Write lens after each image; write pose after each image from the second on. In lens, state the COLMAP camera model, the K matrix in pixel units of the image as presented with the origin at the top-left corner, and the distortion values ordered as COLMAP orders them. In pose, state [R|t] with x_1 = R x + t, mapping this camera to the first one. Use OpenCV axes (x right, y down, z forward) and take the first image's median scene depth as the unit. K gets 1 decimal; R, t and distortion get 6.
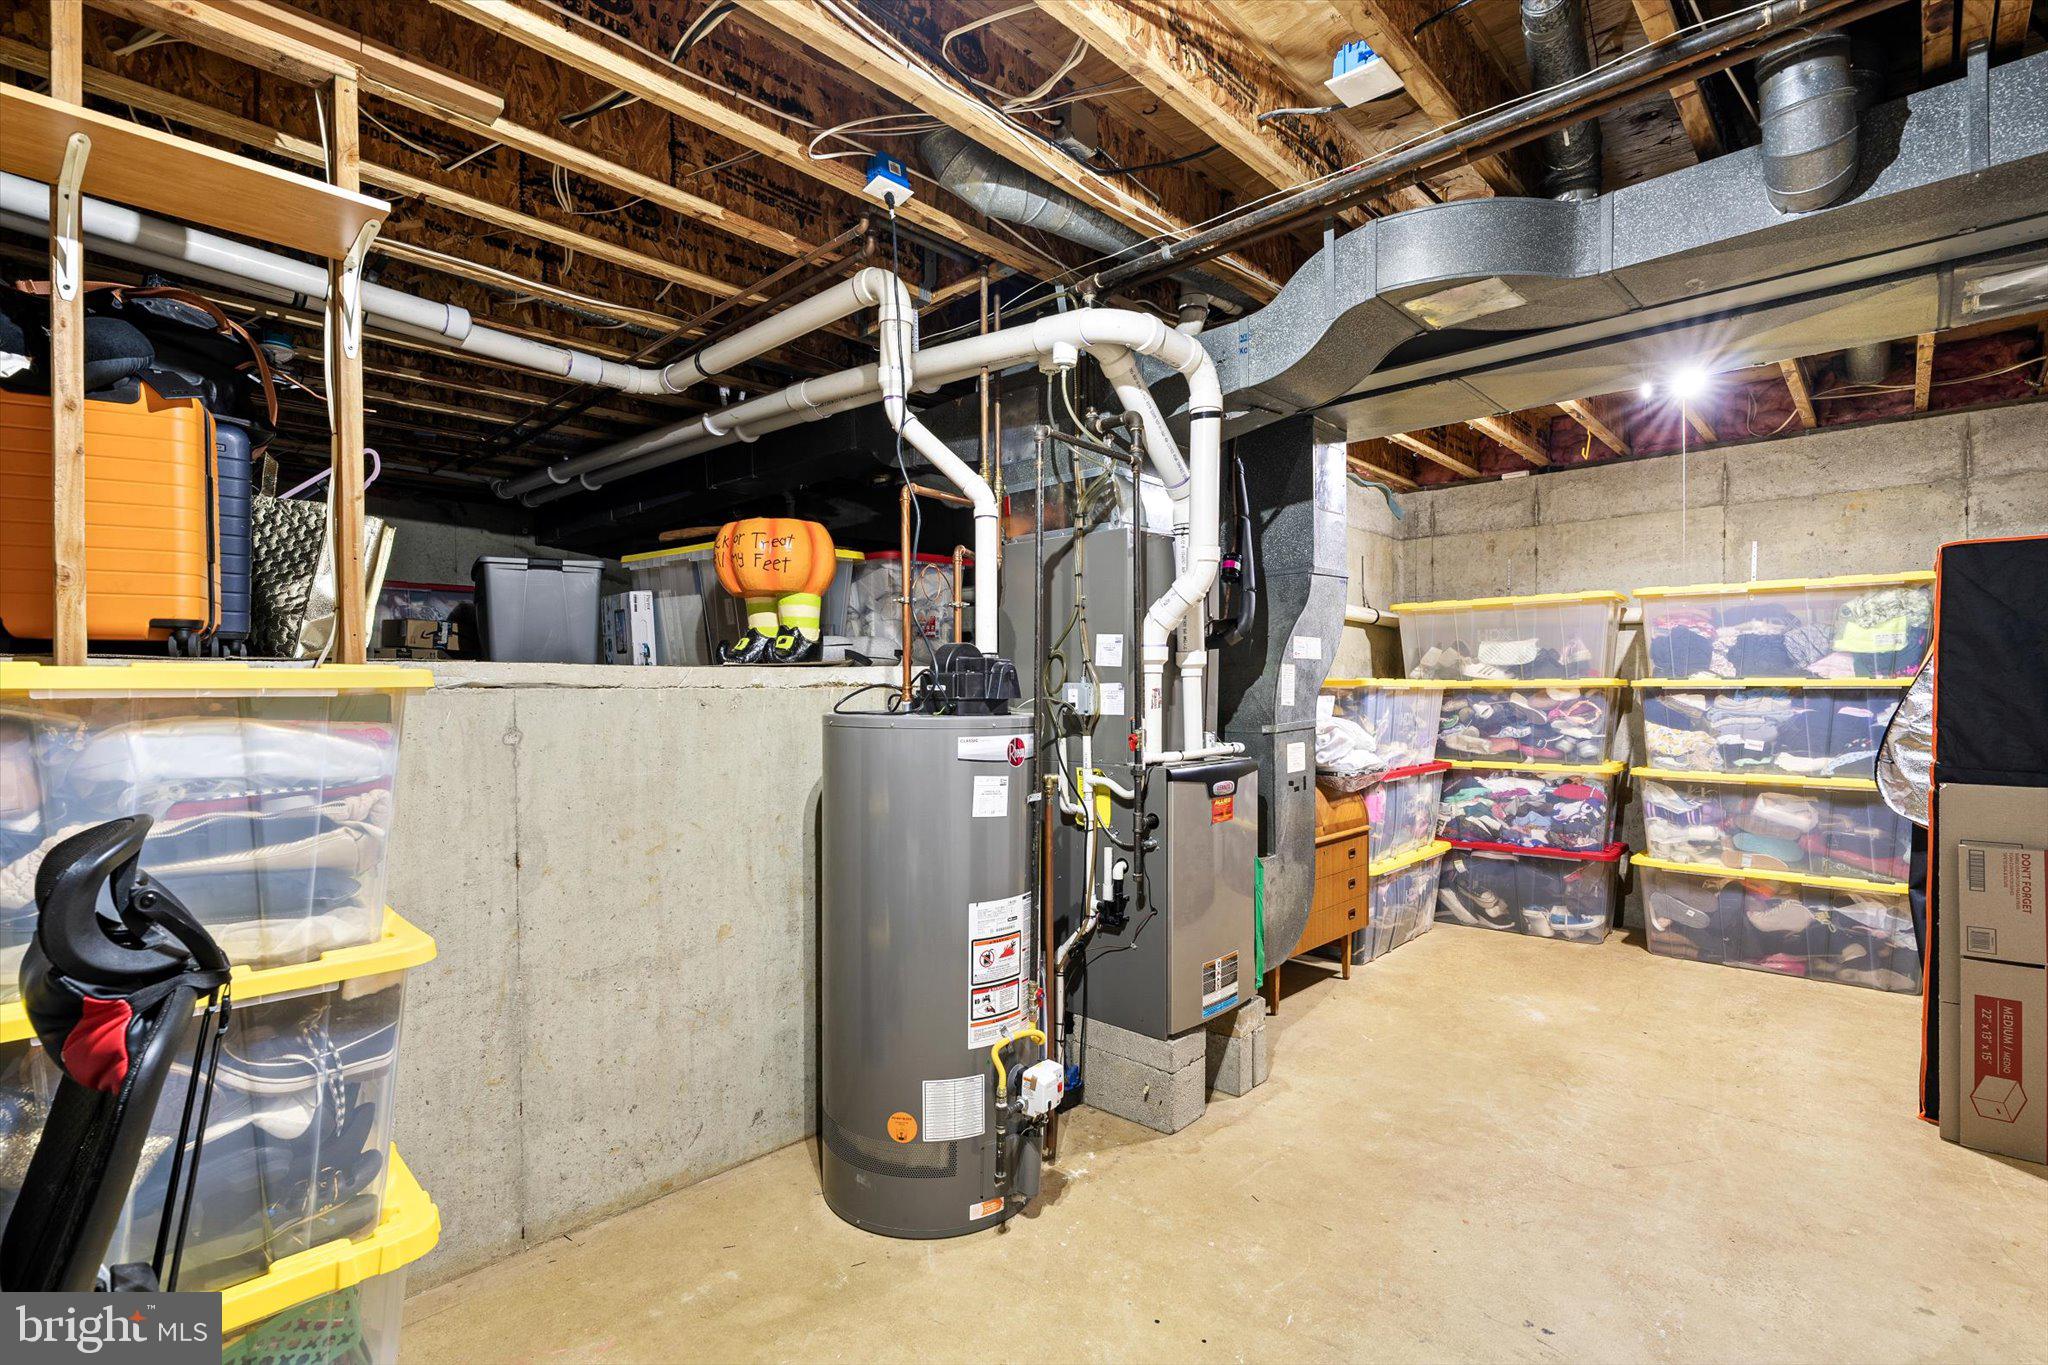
lens RADIAL K [[968.1, 0, 1015.9], [0, 968.1, 690.7], [0, 0, 1]] dist [0.003612, 0.000589]
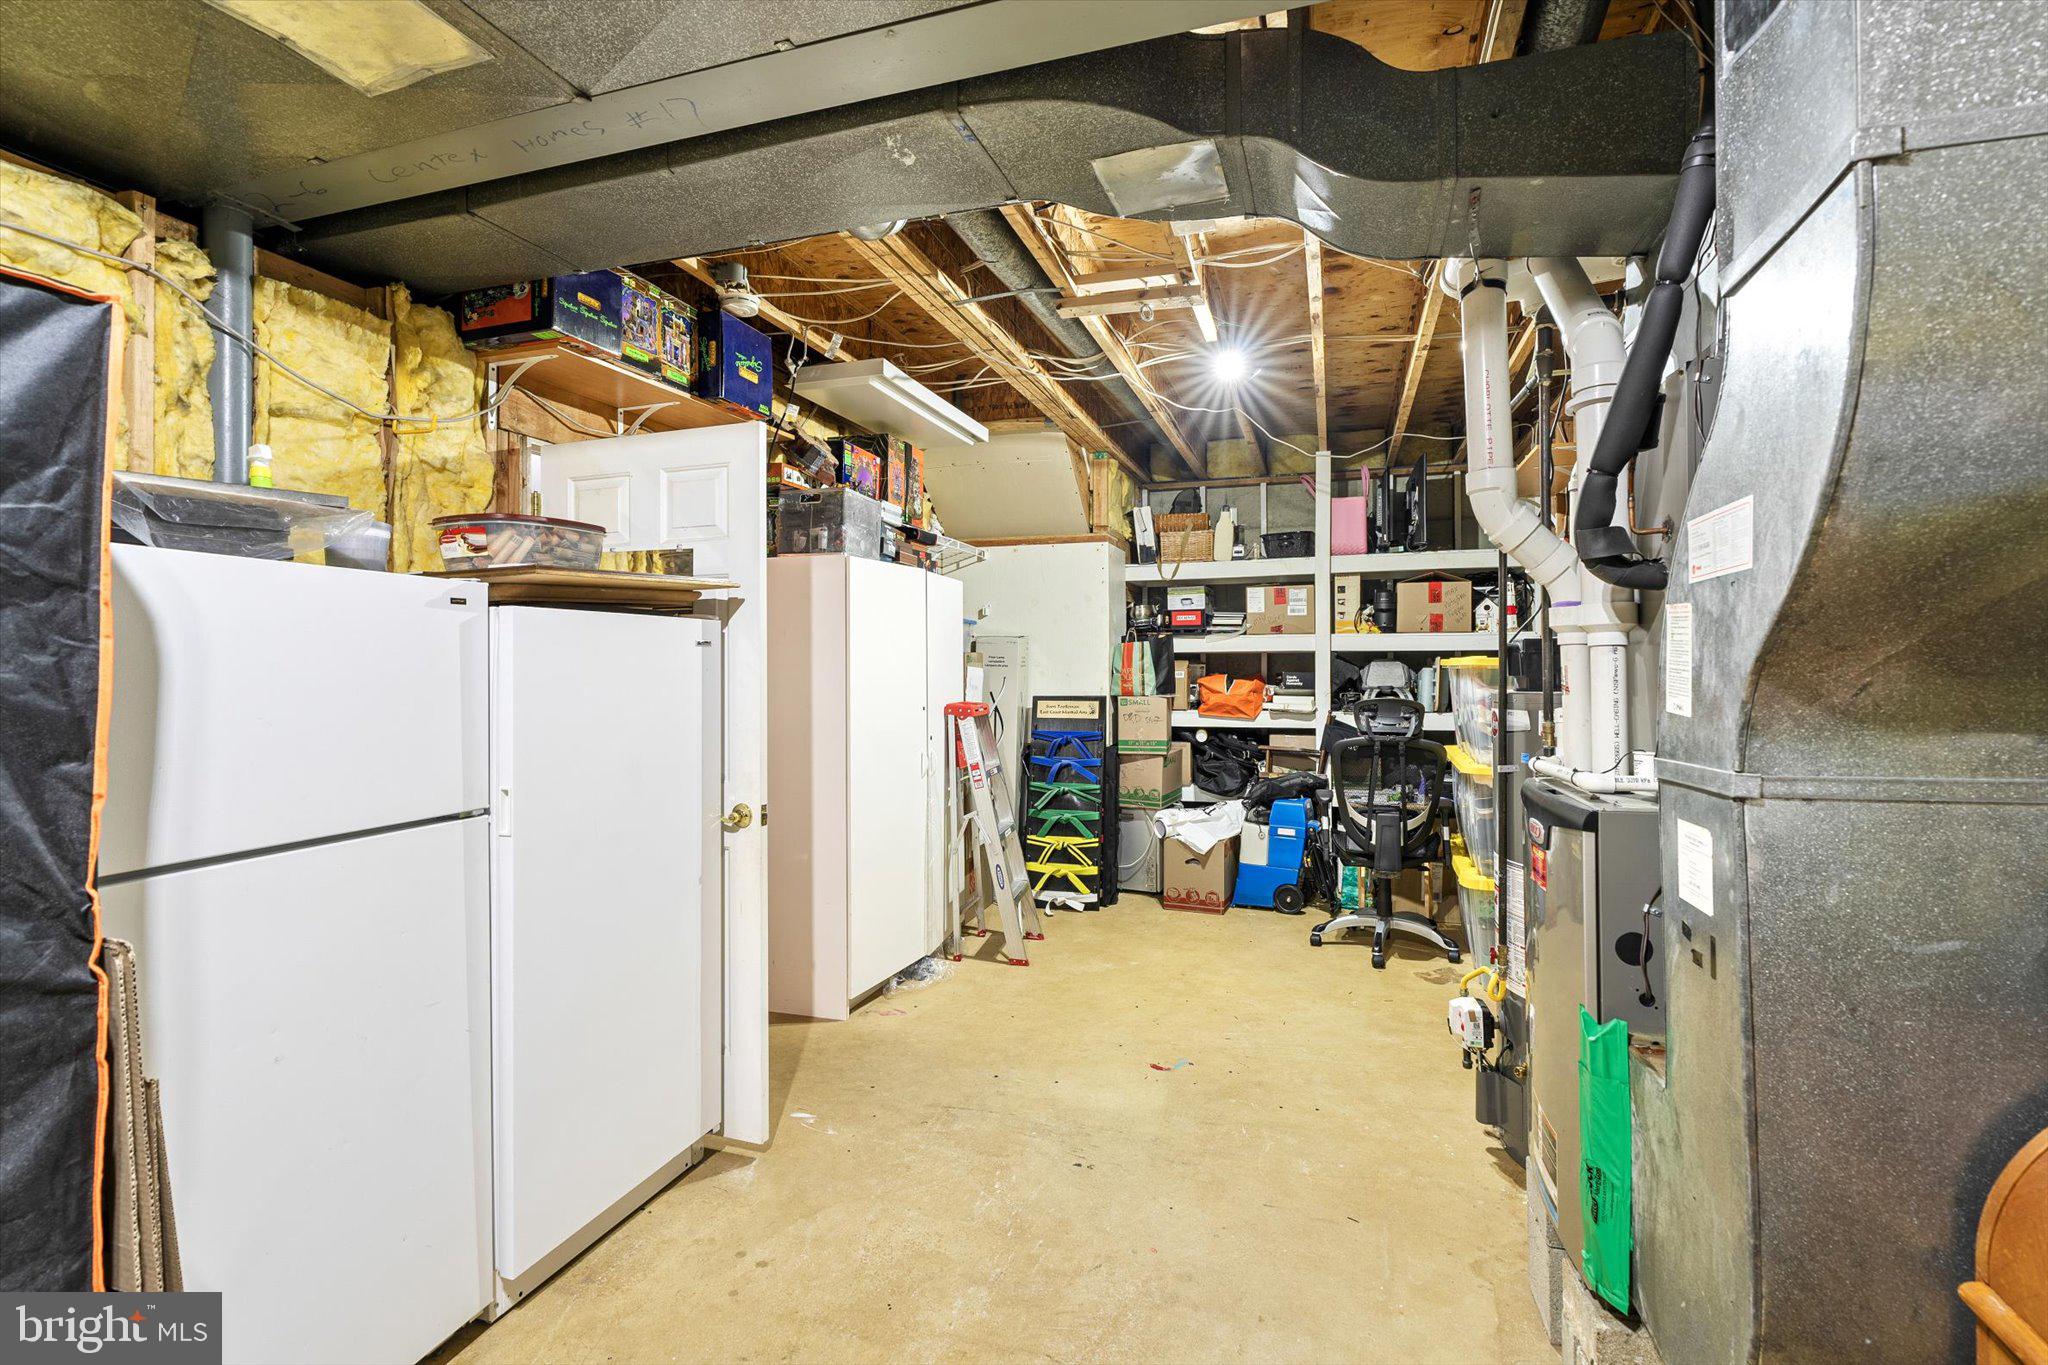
lens RADIAL K [[968.1, 0, 1025.6], [0, 968.1, 670.9], [0, 0, 1]] dist [0.003612, 0.000589]
pose [[-0.906523, 0.007791, -0.422084, 1.040860], [0.006556, 0.999969, 0.004376, -0.007637], [0.422105, 0.001200, -0.906546, 1.936158]]
